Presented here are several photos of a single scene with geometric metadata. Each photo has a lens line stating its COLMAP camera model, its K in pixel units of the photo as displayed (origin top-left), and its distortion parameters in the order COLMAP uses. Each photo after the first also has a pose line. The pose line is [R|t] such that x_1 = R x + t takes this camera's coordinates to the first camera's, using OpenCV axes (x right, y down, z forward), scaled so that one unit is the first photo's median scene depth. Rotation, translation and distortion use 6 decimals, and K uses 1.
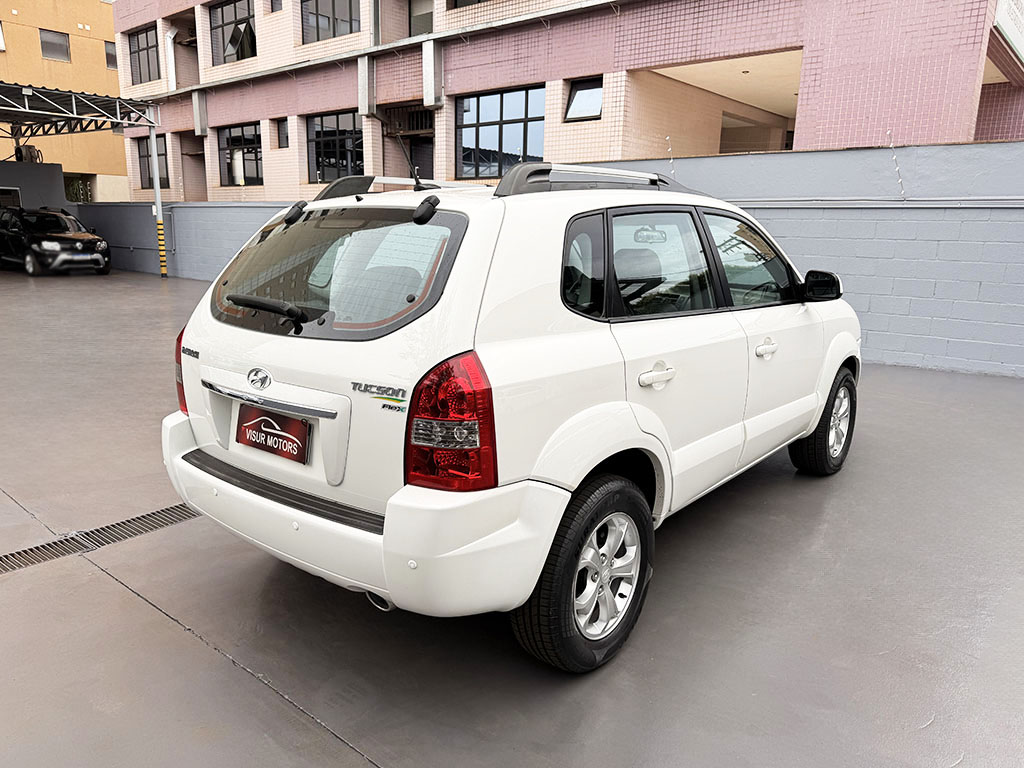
lens RADIAL K [[748.2, 0, 508.4], [0, 748.2, 380.2], [0, 0, 1]] dist [0.056104, -0.051826]
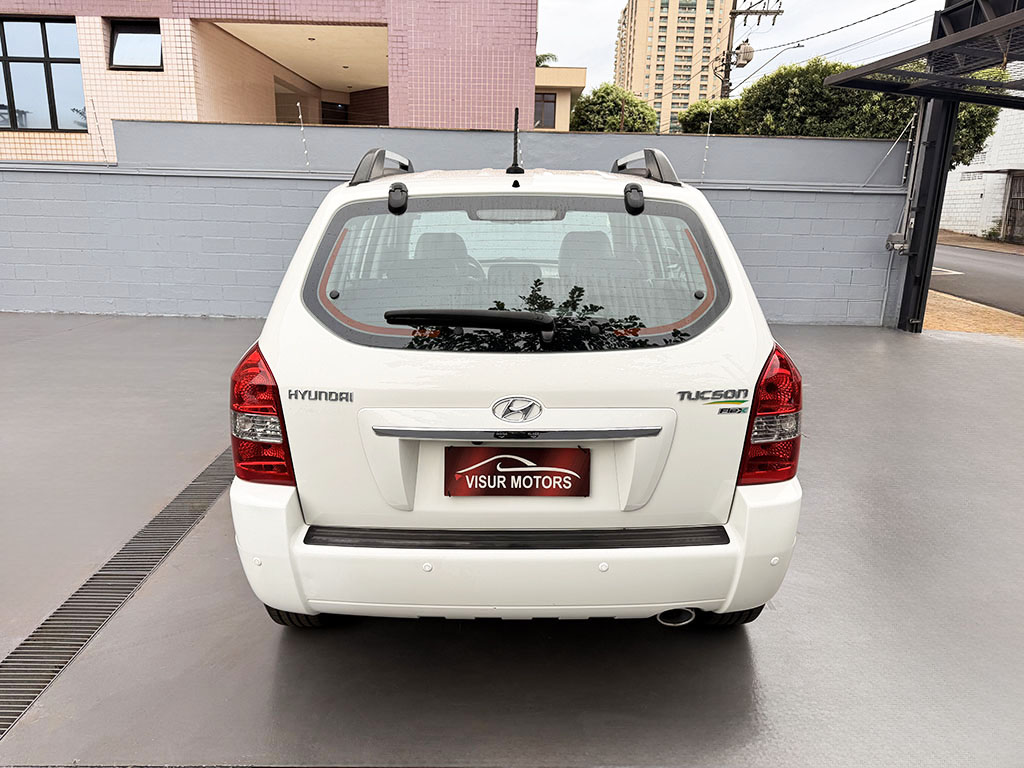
lens RADIAL K [[748.2, 0, 511.4], [0, 748.2, 381.0], [0, 0, 1]] dist [0.056104, -0.051826]
pose [[0.767231, -0.150651, 0.623427, -0.172665], [0.123595, 0.988532, 0.086774, -0.021279], [-0.629350, 0.010476, 0.777051, 0.077147]]
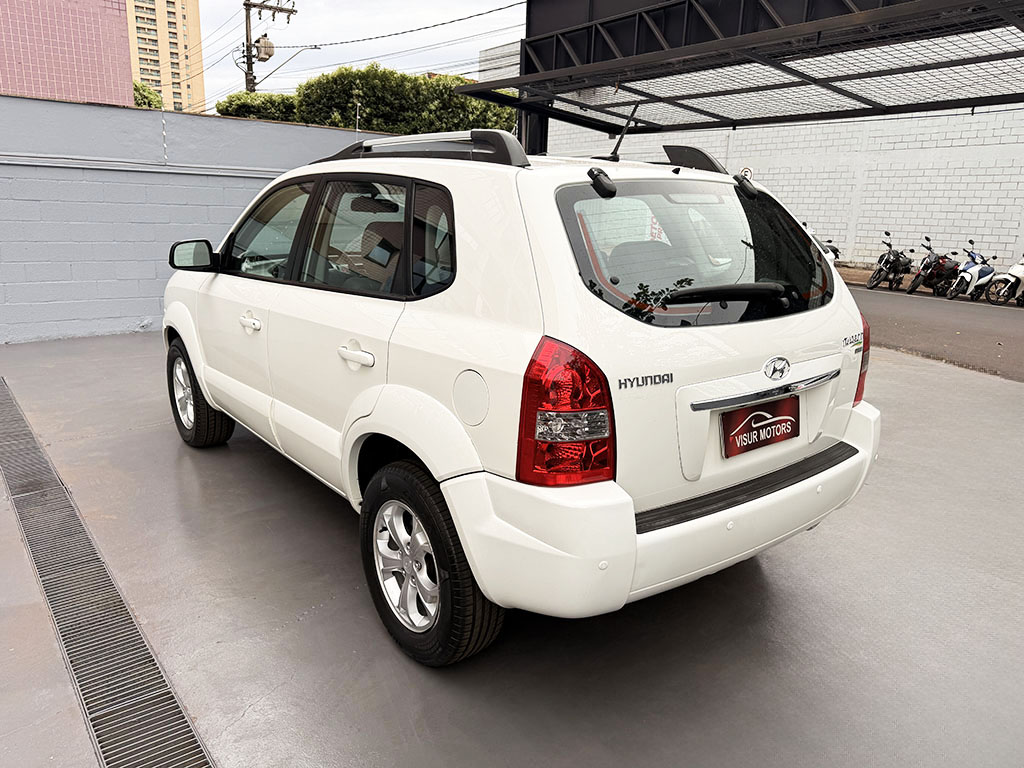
lens RADIAL K [[748.2, 0, 513.2], [0, 748.2, 380.6], [0, 0, 1]] dist [0.056104, -0.051826]
pose [[0.220980, -0.227201, 0.948445, -0.265545], [0.178489, 0.965483, 0.189696, -0.045668], [-0.958806, 0.127368, 0.253905, 0.222500]]
